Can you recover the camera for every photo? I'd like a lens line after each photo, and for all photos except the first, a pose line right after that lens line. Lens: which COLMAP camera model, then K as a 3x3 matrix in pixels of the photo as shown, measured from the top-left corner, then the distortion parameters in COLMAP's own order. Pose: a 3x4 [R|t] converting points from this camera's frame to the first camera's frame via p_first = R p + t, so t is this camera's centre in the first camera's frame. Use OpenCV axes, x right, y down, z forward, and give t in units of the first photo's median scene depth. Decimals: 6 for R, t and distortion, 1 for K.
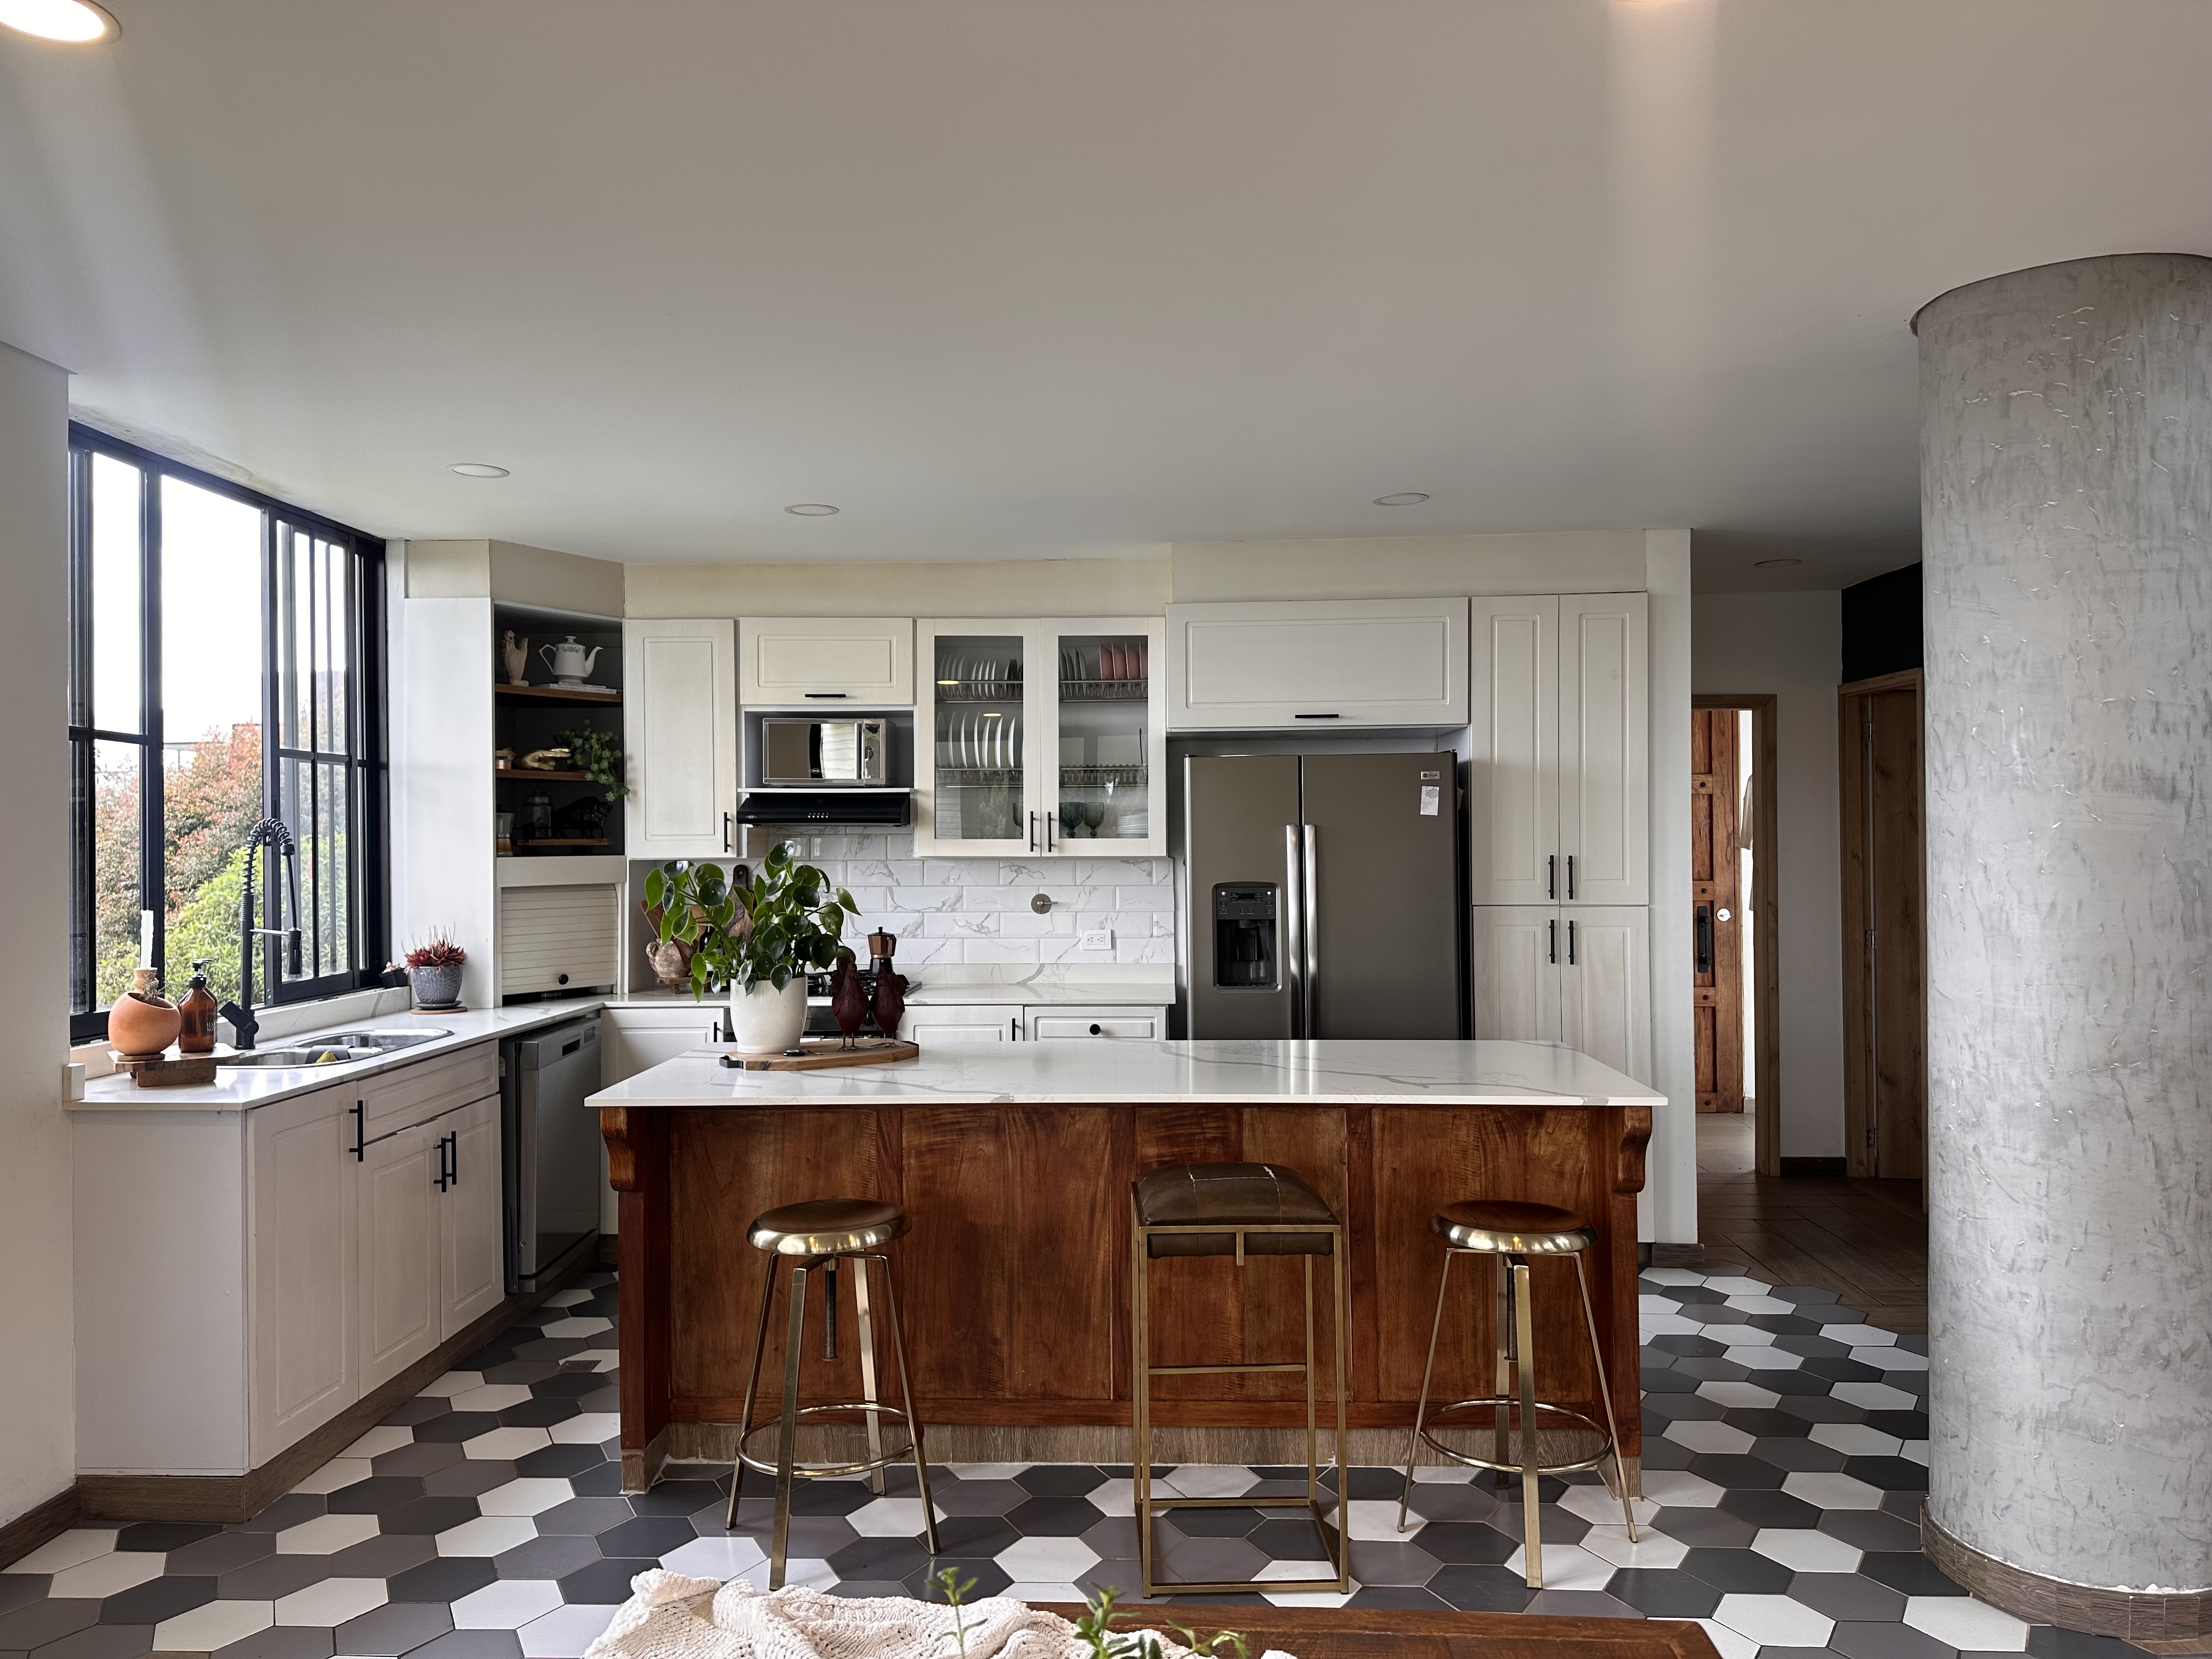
lens RADIAL K [[1724.2, 0, 1106.0], [0, 1724.2, 829.5], [0, 0, 1]] dist [0.156951, -0.000420]
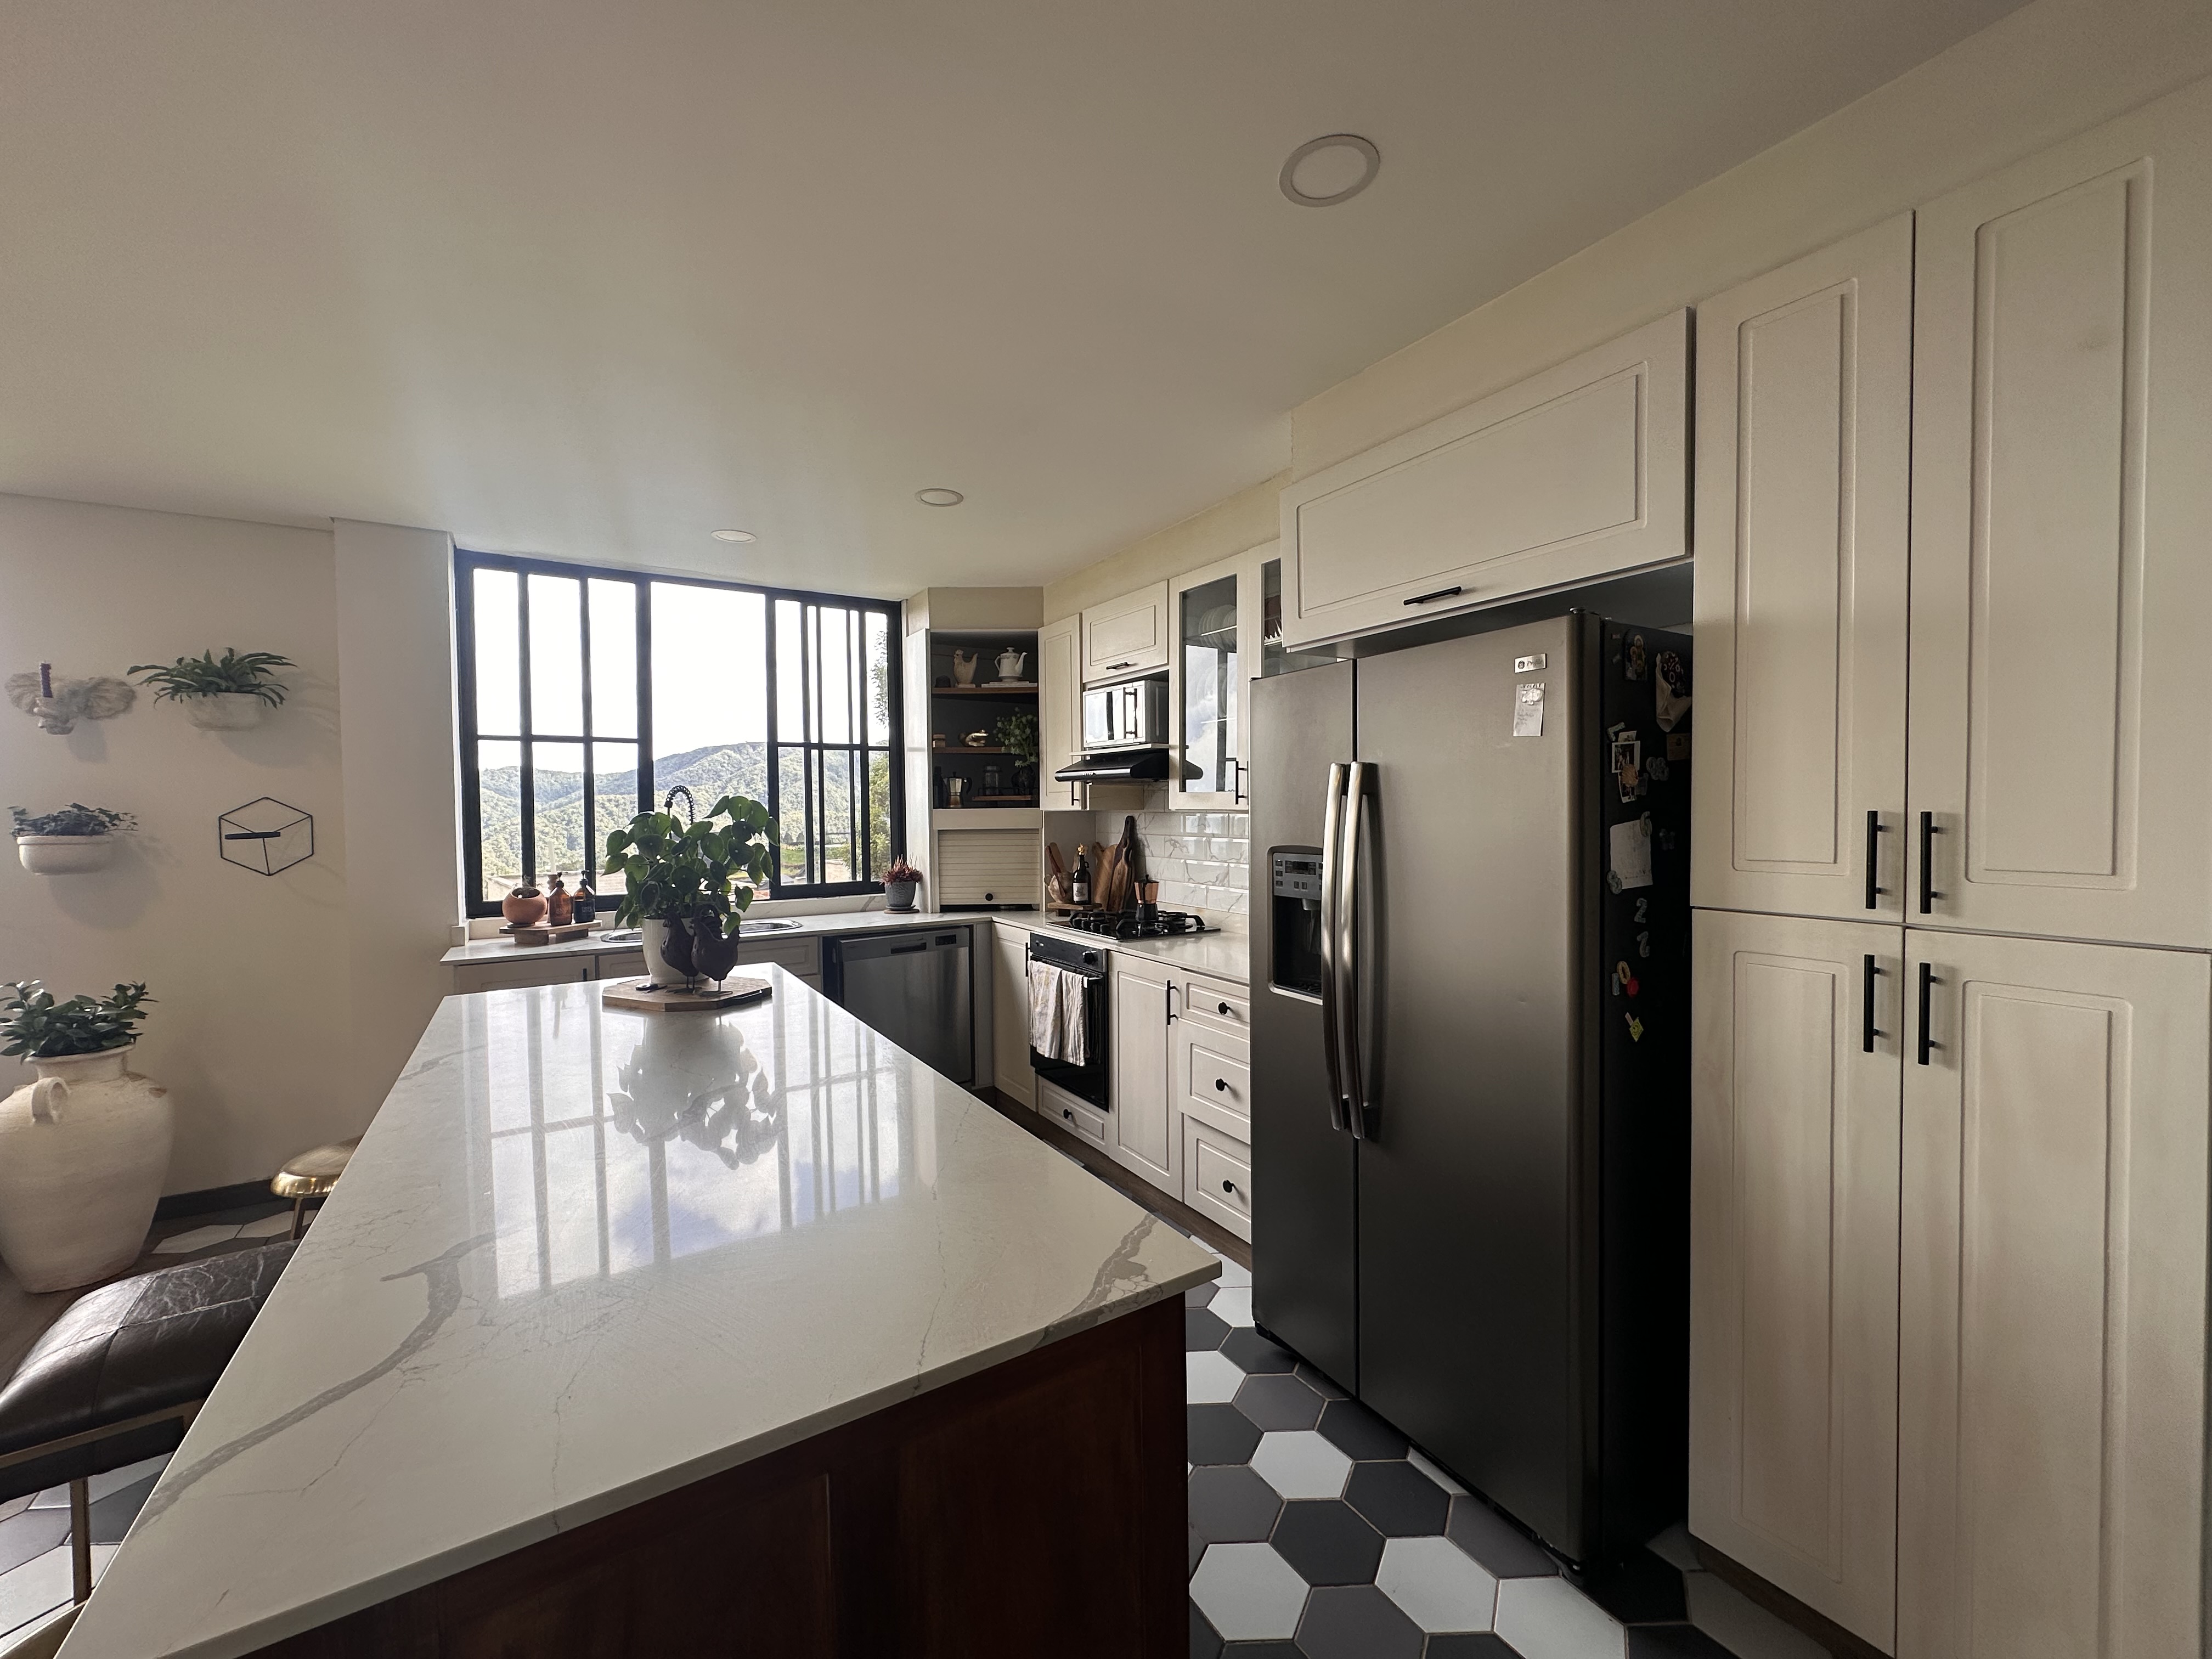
lens RADIAL K [[879.1, 0, 1106.0], [0, 879.1, 829.5], [0, 0, 1]] dist [-0.000183, -0.000083]
pose [[0.576082, 0.021114, -0.817119, 0.323139], [0.012888, 0.999307, 0.034907, 0.009518], [0.817290, -0.030640, 0.575411, 0.705753]]
